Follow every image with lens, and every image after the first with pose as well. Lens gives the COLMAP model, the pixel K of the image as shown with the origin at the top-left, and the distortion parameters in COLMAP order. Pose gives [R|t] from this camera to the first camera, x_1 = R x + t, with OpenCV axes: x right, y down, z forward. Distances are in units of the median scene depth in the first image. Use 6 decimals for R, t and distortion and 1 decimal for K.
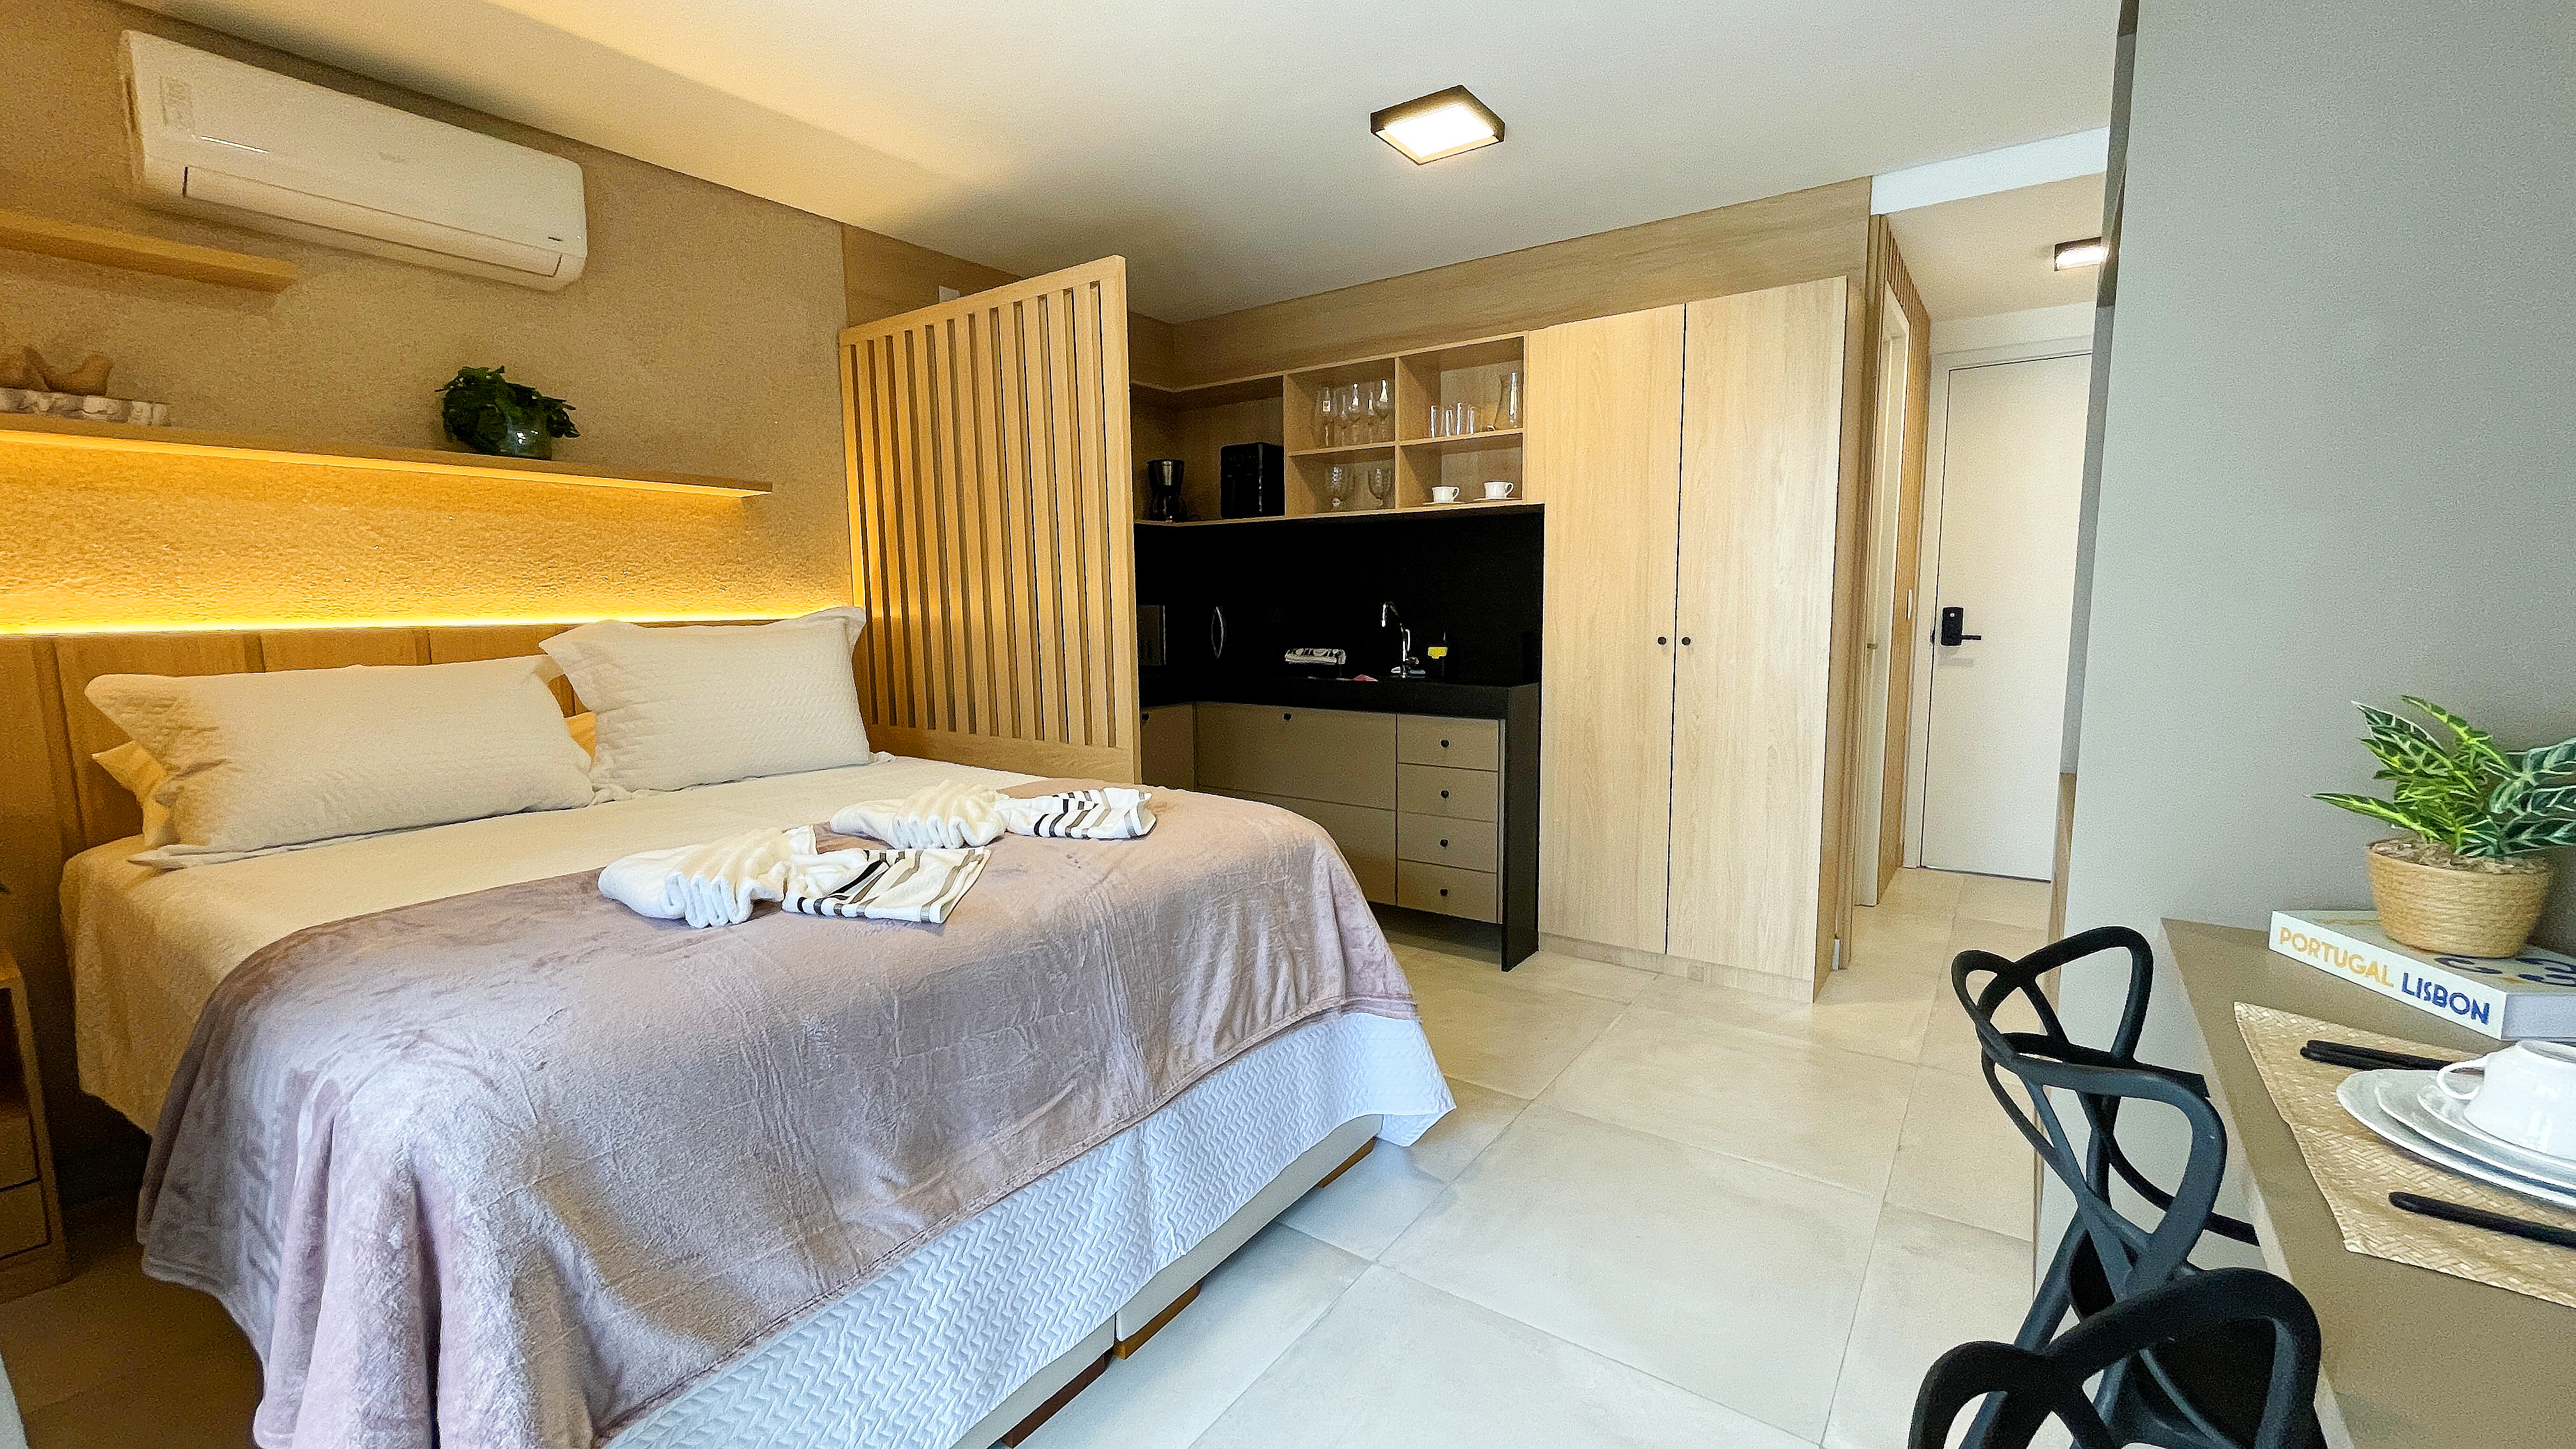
lens RADIAL K [[1043.4, 0, 1288.0], [0, 1043.4, 724.5], [0, 0, 1]] dist [0.000116, -0.000003]
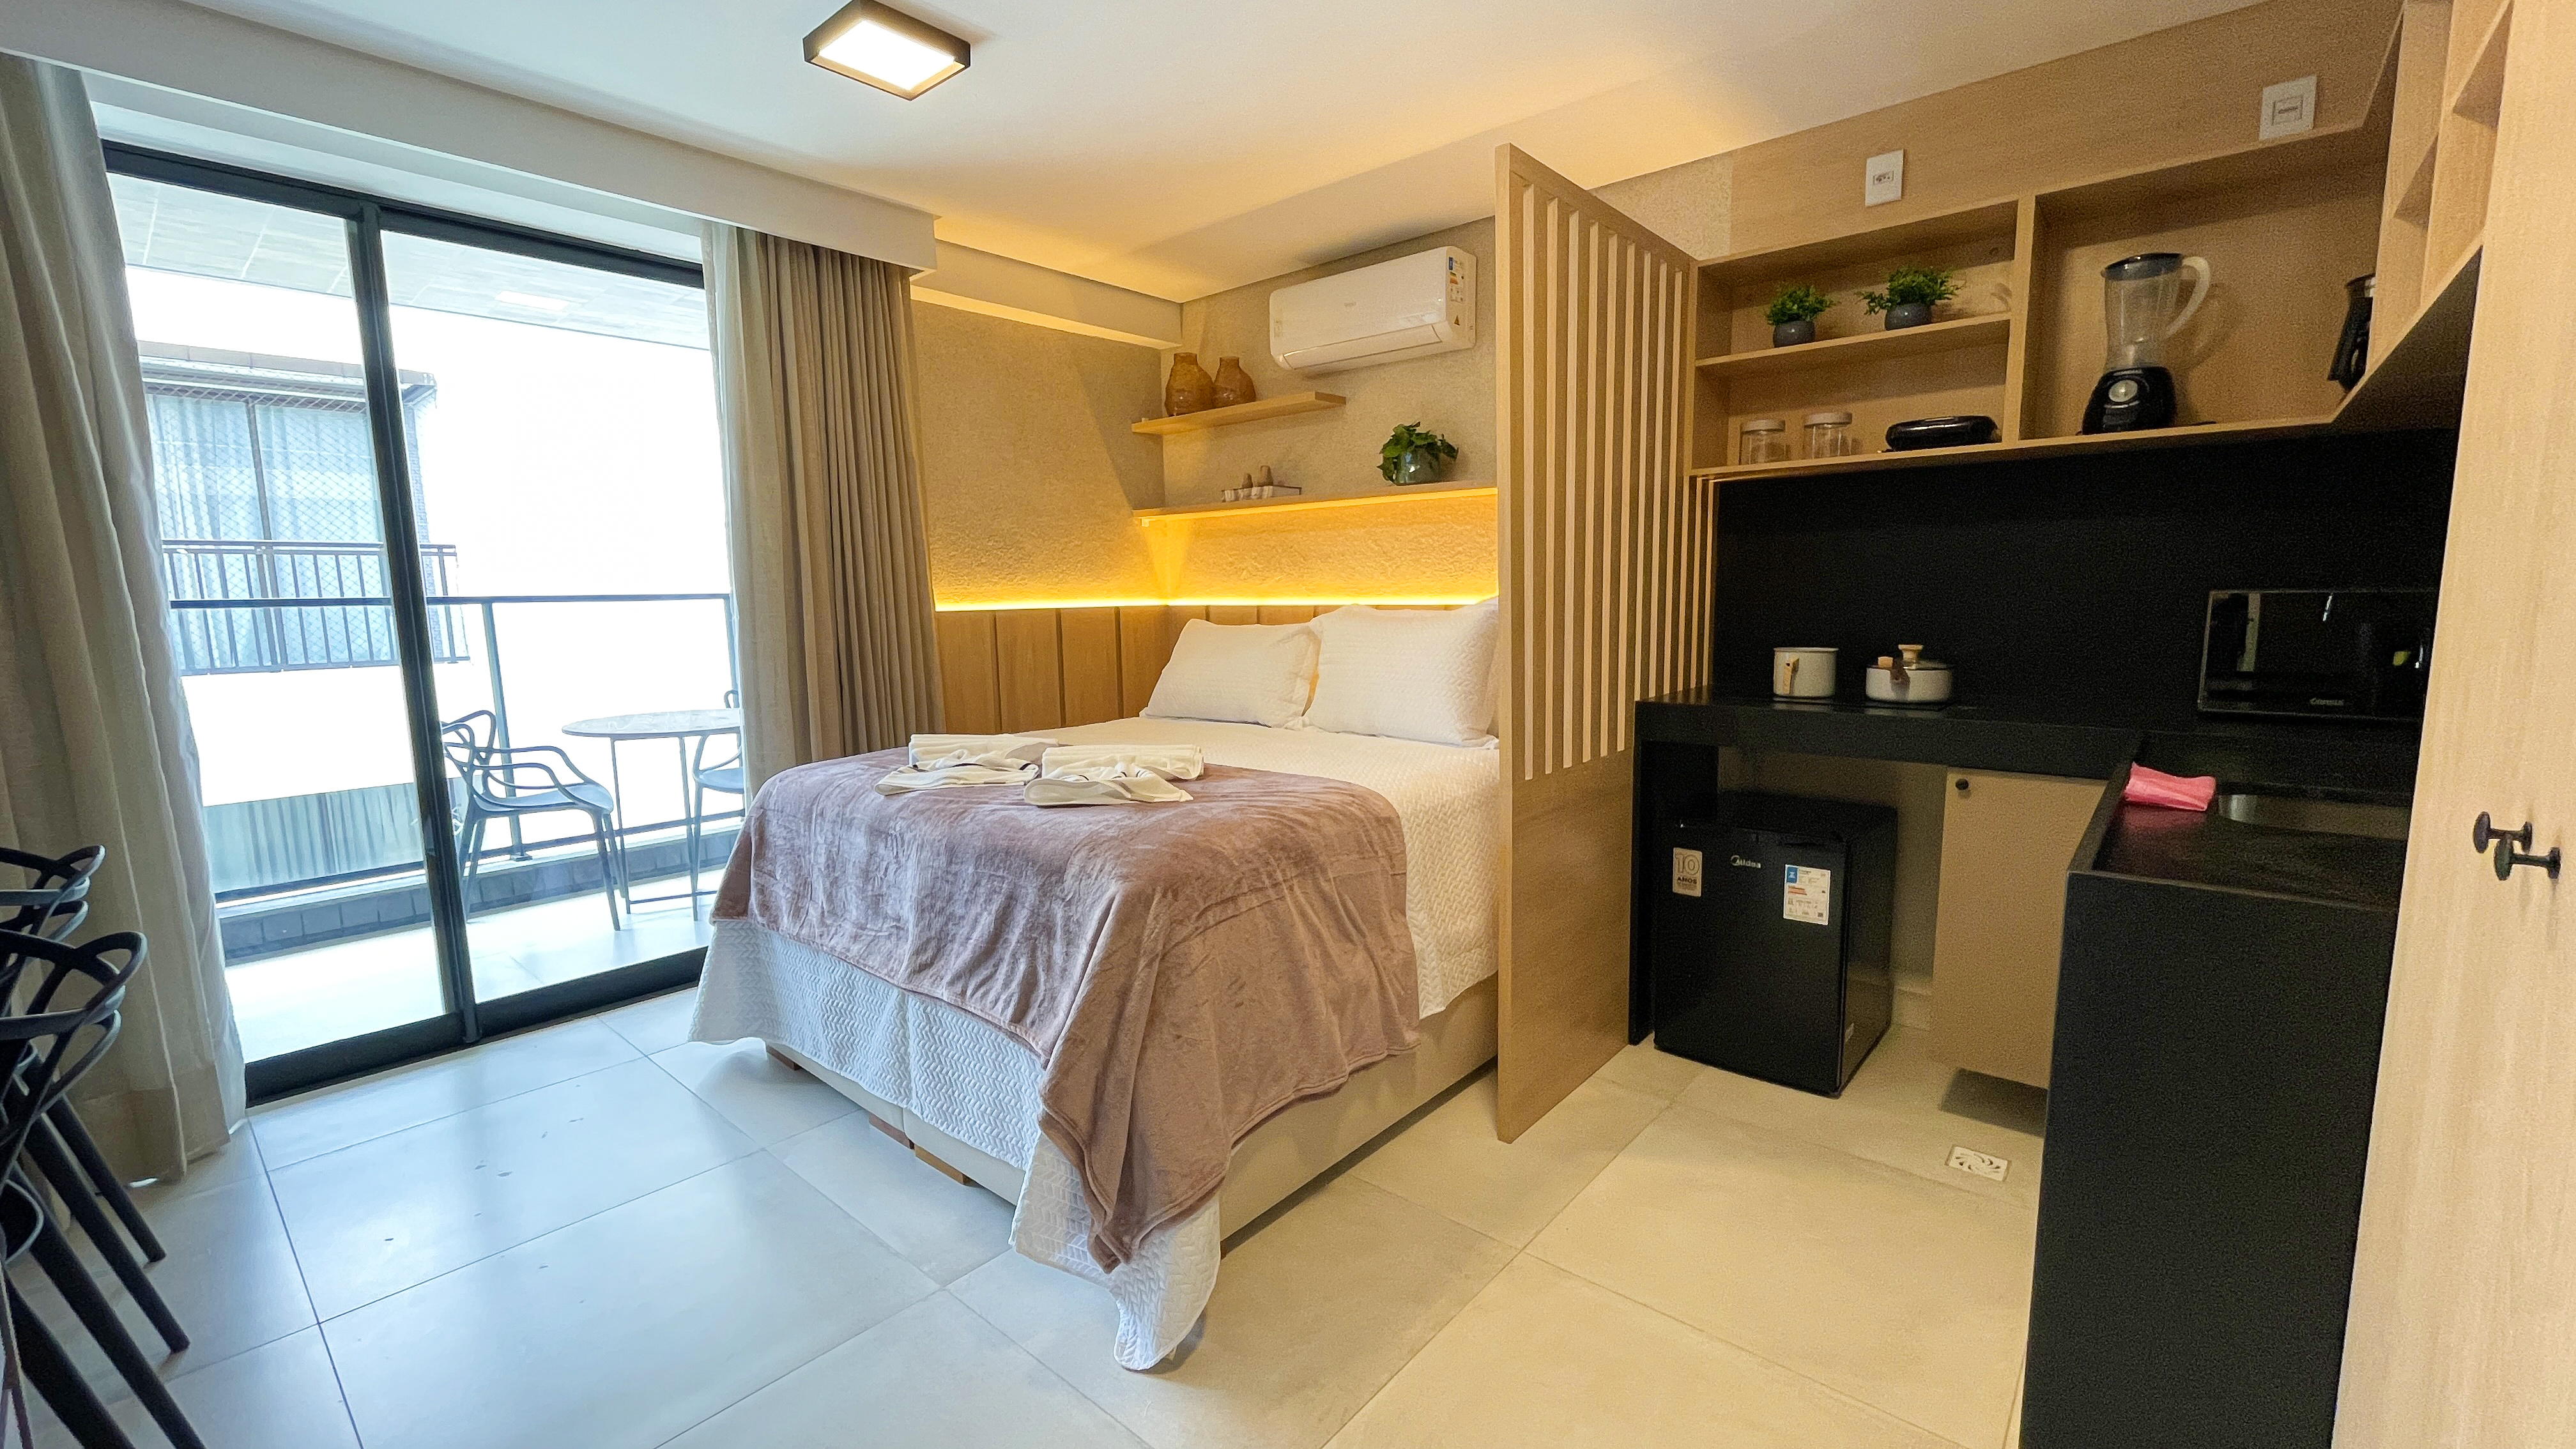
lens RADIAL K [[1043.4, 0, 1288.0], [0, 1043.4, 724.5], [0, 0, 1]] dist [0.000116, -0.000003]
pose [[-0.096086, 0.141220, -0.985304, 0.714198], [-0.097326, 0.983808, 0.150497, -0.138624], [0.990603, 0.110356, -0.080786, 1.015427]]
